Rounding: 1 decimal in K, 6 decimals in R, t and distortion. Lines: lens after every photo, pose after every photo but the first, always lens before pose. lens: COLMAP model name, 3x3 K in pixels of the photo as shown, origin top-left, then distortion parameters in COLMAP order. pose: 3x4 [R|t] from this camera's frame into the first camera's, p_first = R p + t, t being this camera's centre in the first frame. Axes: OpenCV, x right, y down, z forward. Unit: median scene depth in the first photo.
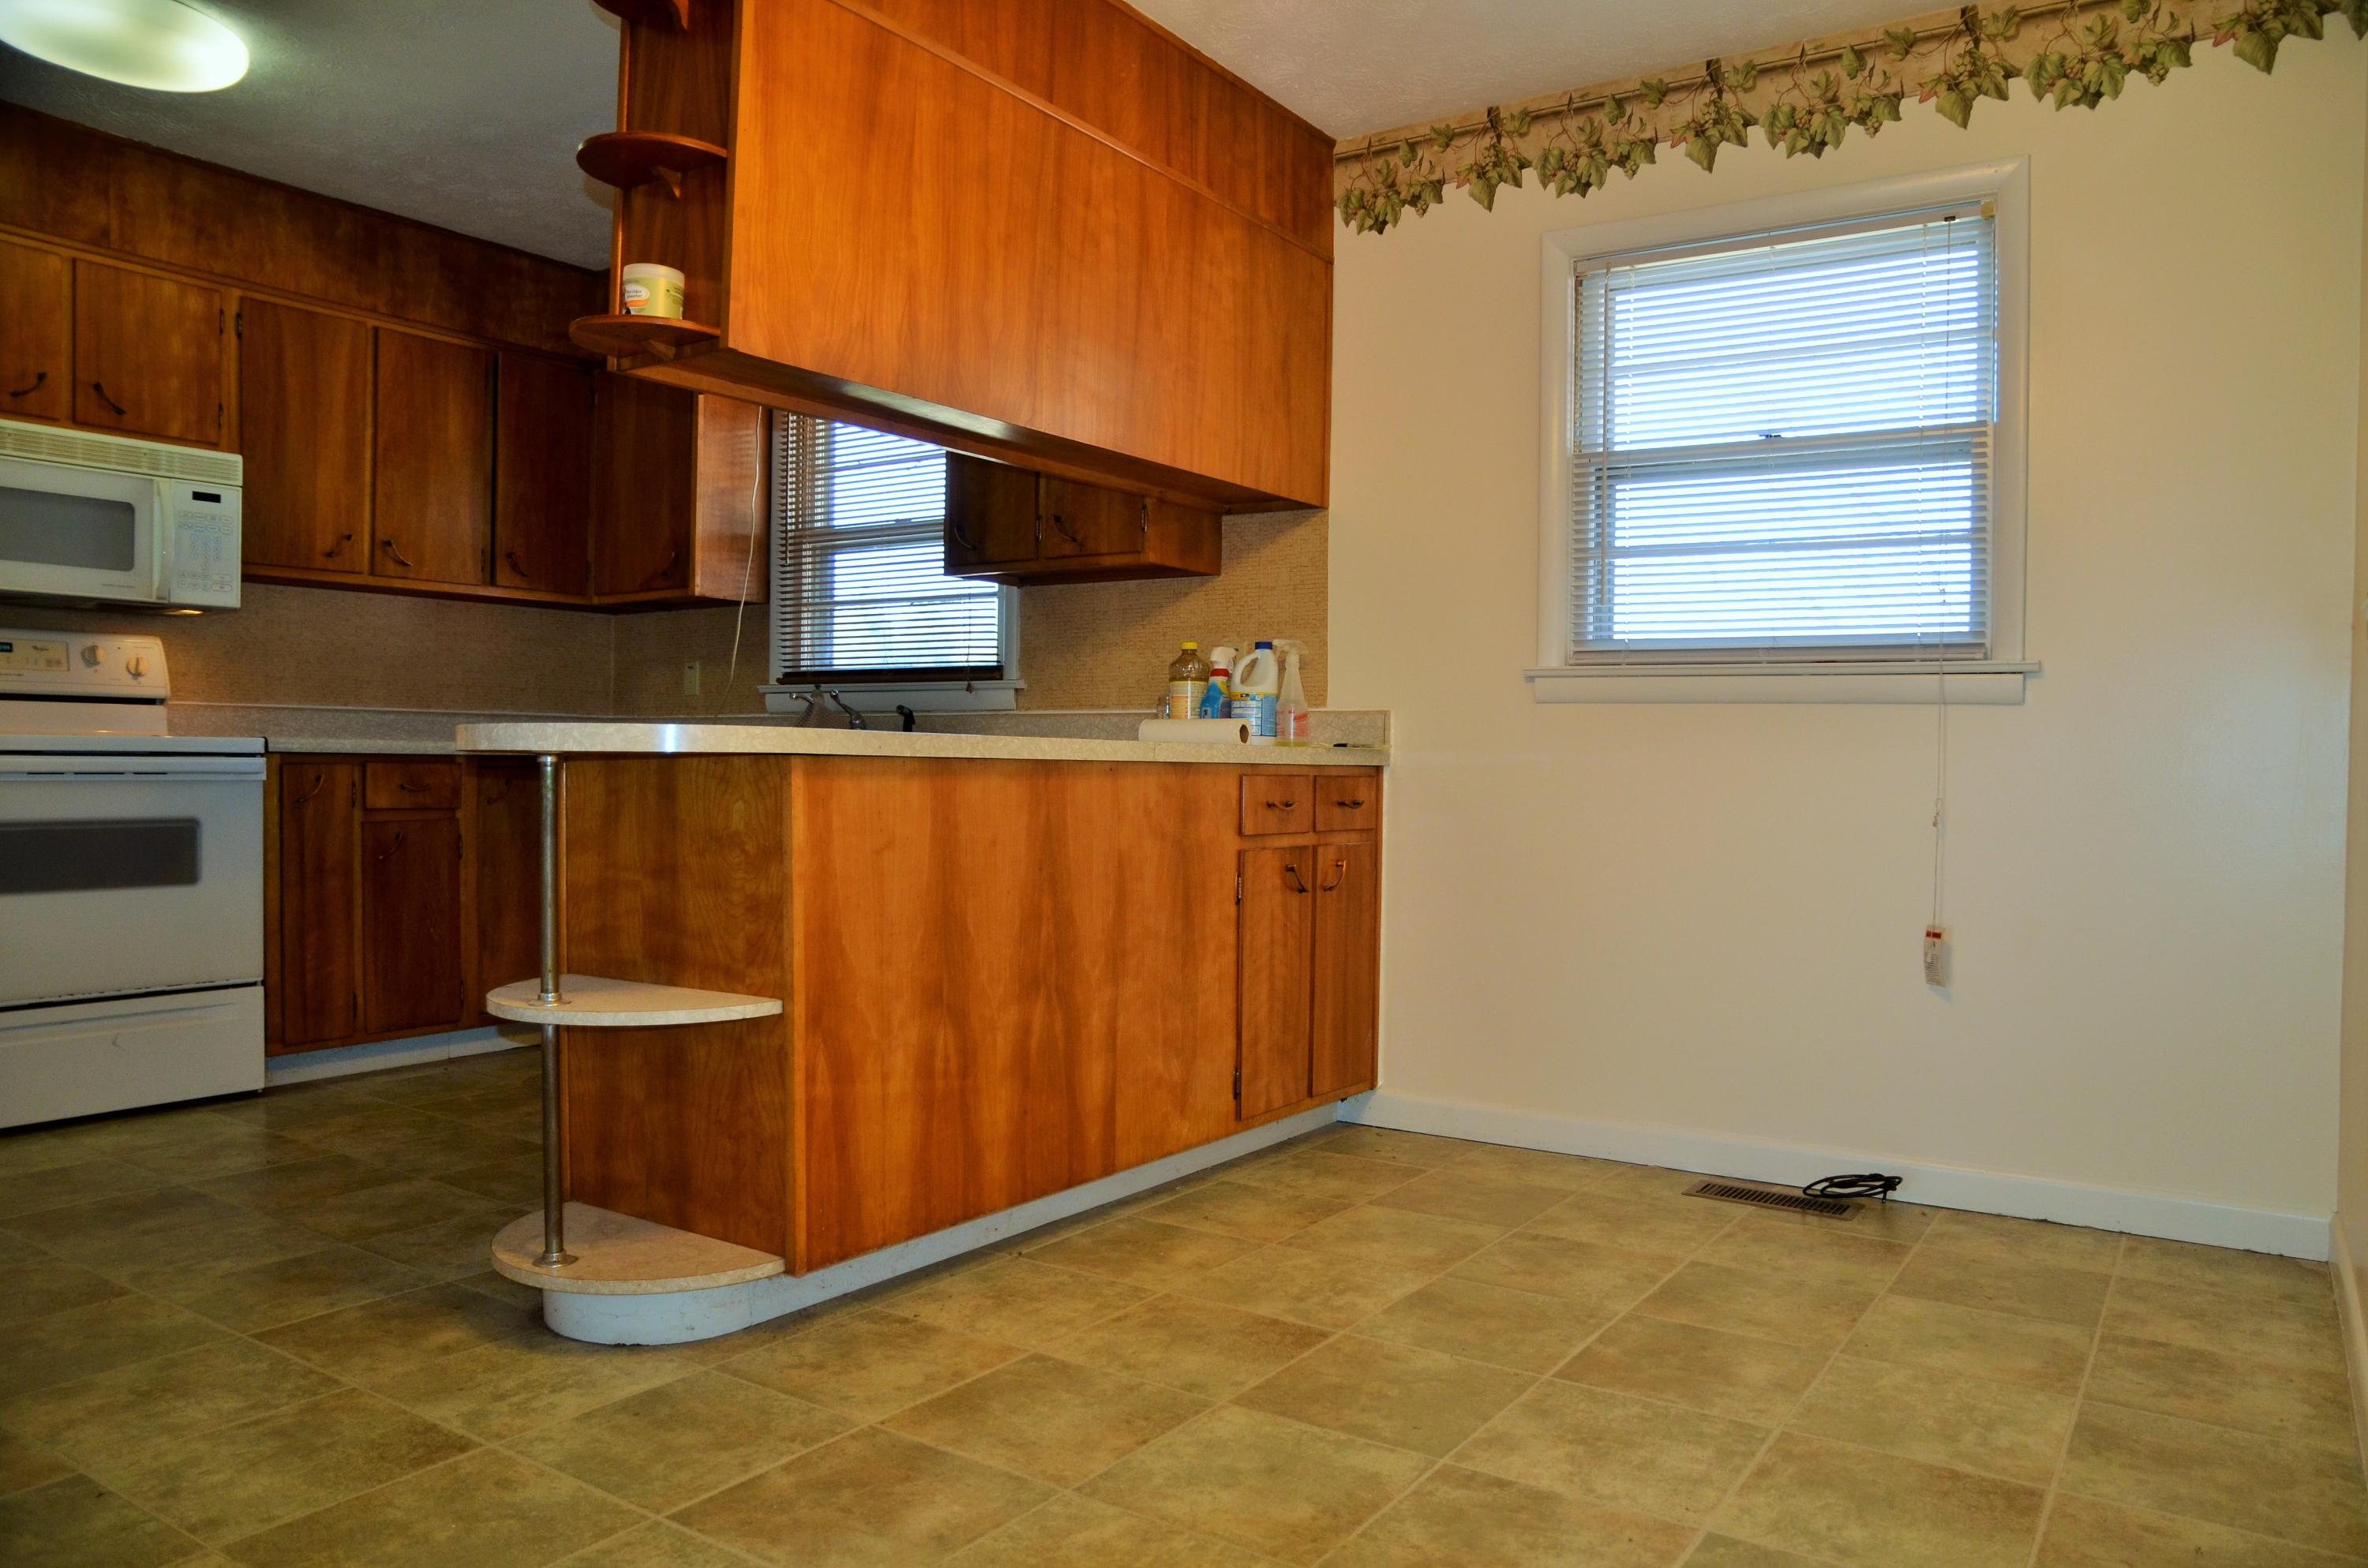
lens RADIAL K [[1619.5, 0, 1235.6], [0, 1619.5, 797.4], [0, 0, 1]] dist [-0.121989, 0.084028]
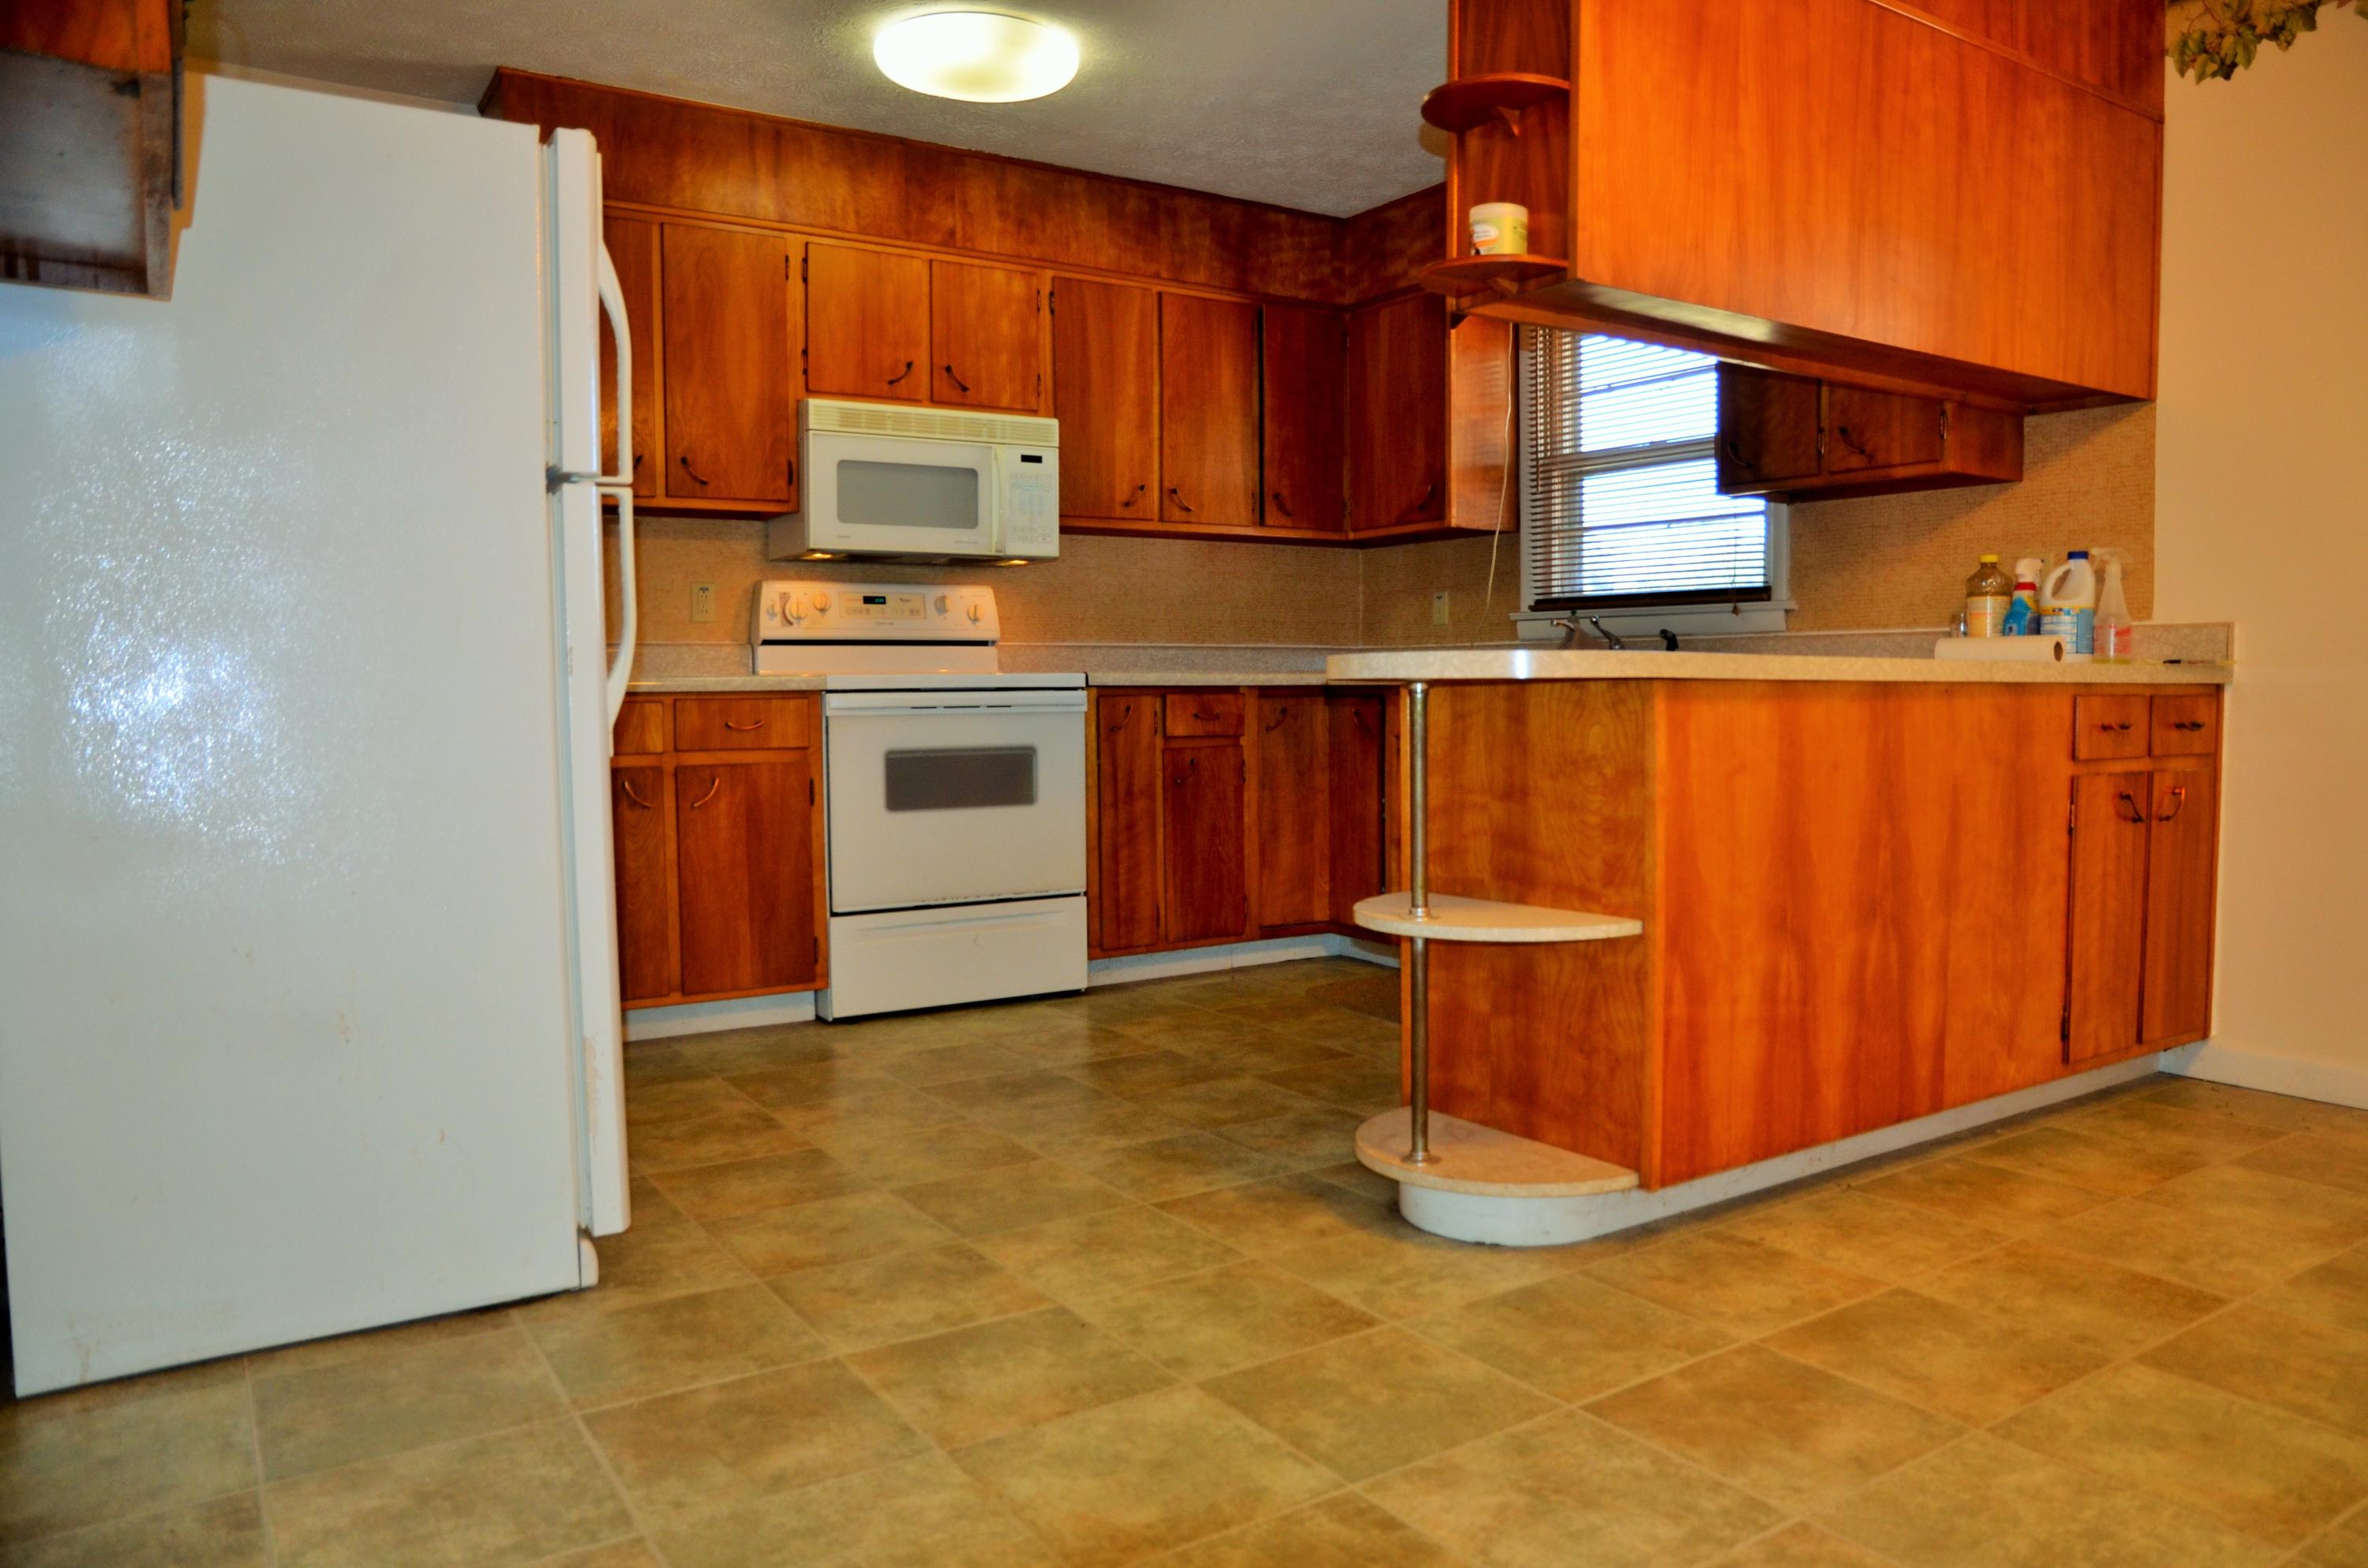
lens RADIAL K [[1633.1, 0, 1235.6], [0, 1633.1, 798.6], [0, 0, 1]] dist [-0.122992, 0.091419]
pose [[0.921748, 0.008745, -0.387690, -0.075348], [0.008944, 0.999000, 0.043800, 0.001077], [0.387685, -0.043840, 0.920749, -0.027083]]
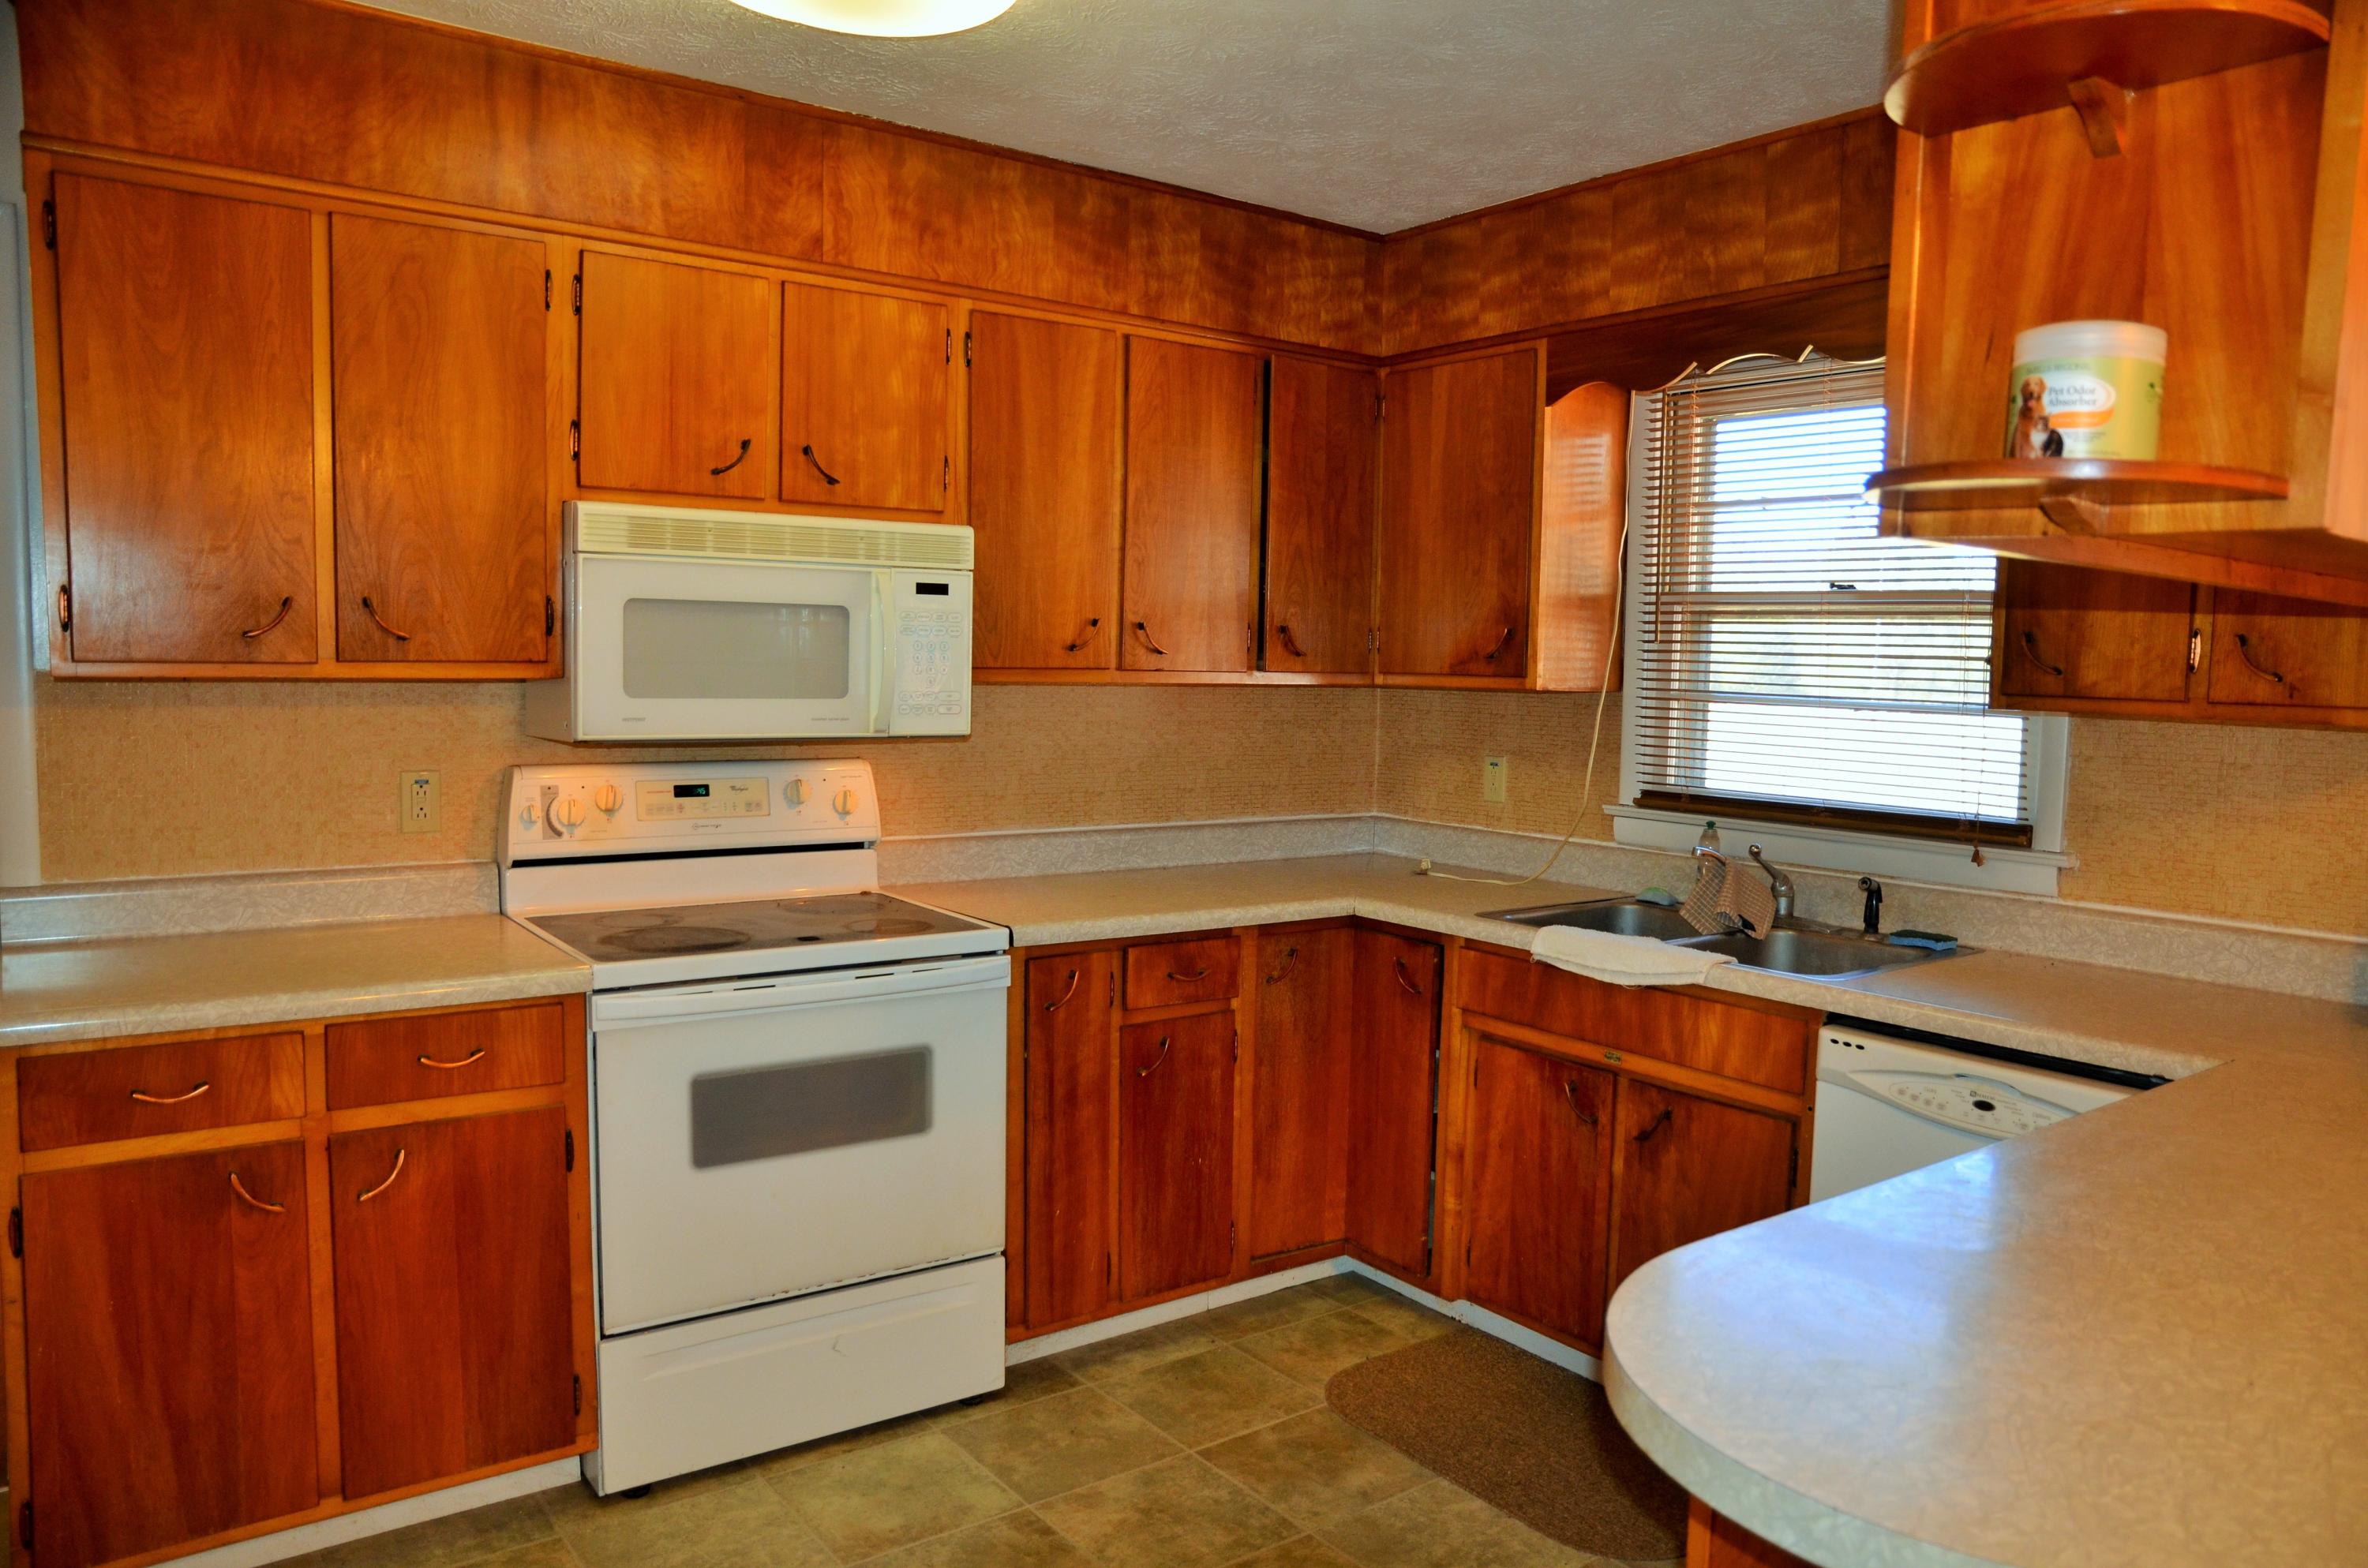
lens RADIAL K [[1619.5, 0, 1235.6], [0, 1619.5, 797.4], [0, 0, 1]] dist [-0.121989, 0.084028]
pose [[0.944324, 0.035764, -0.327067, -0.282793], [-0.017526, 0.998131, 0.058541, -0.147099], [0.328550, -0.049549, 0.943186, 0.335241]]
